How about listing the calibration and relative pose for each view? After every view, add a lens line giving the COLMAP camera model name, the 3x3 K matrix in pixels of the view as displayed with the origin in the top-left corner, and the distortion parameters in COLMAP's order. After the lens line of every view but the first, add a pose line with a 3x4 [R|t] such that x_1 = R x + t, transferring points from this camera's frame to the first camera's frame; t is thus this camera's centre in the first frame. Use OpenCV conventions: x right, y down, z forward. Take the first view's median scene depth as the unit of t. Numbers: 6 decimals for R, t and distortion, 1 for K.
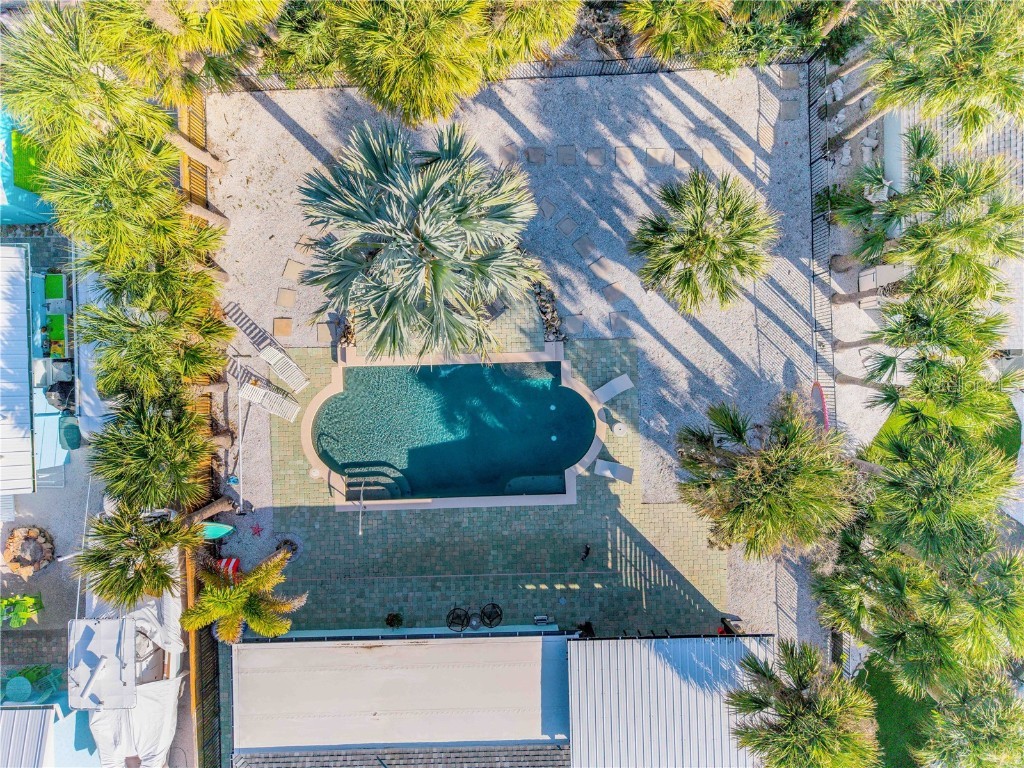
lens RADIAL K [[687.8, 0, 517.1], [0, 687.8, 384.2], [0, 0, 1]] dist [0.016741, -0.017493]
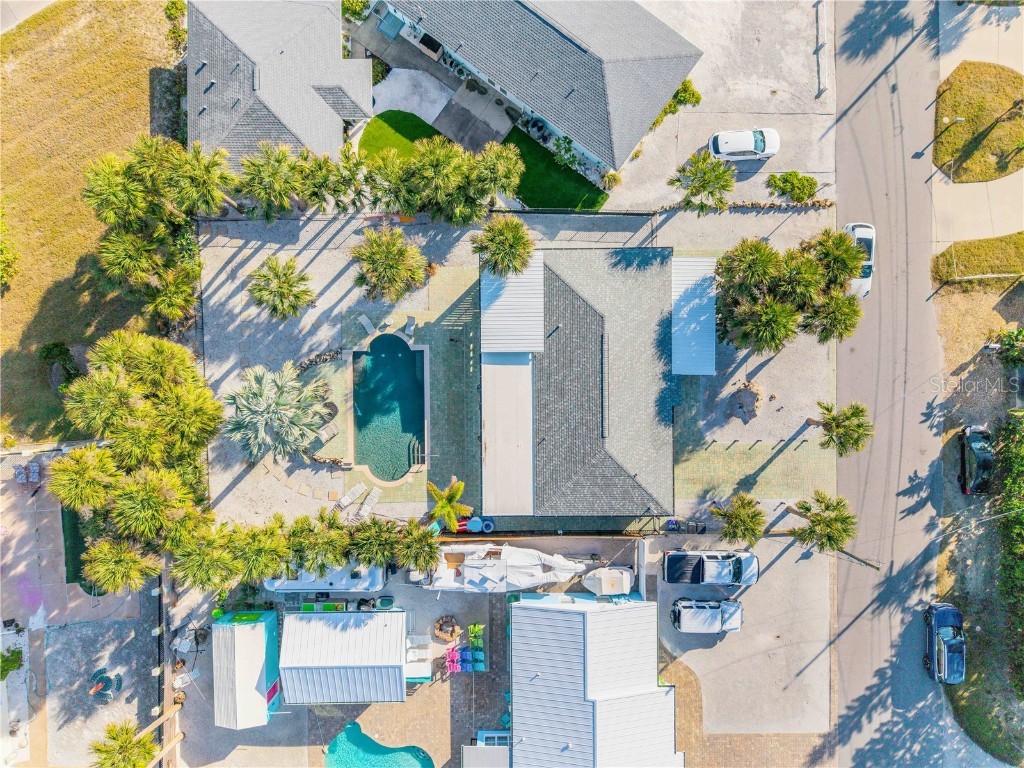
lens RADIAL K [[687.8, 0, 512.3], [0, 687.8, 389.0], [0, 0, 1]] dist [0.016741, -0.017493]
pose [[0.018756, -0.999587, -0.021760, 0.009056], [0.999801, 0.018603, 0.007227, 0.404797], [-0.006819, -0.021892, 0.999737, -0.936221]]
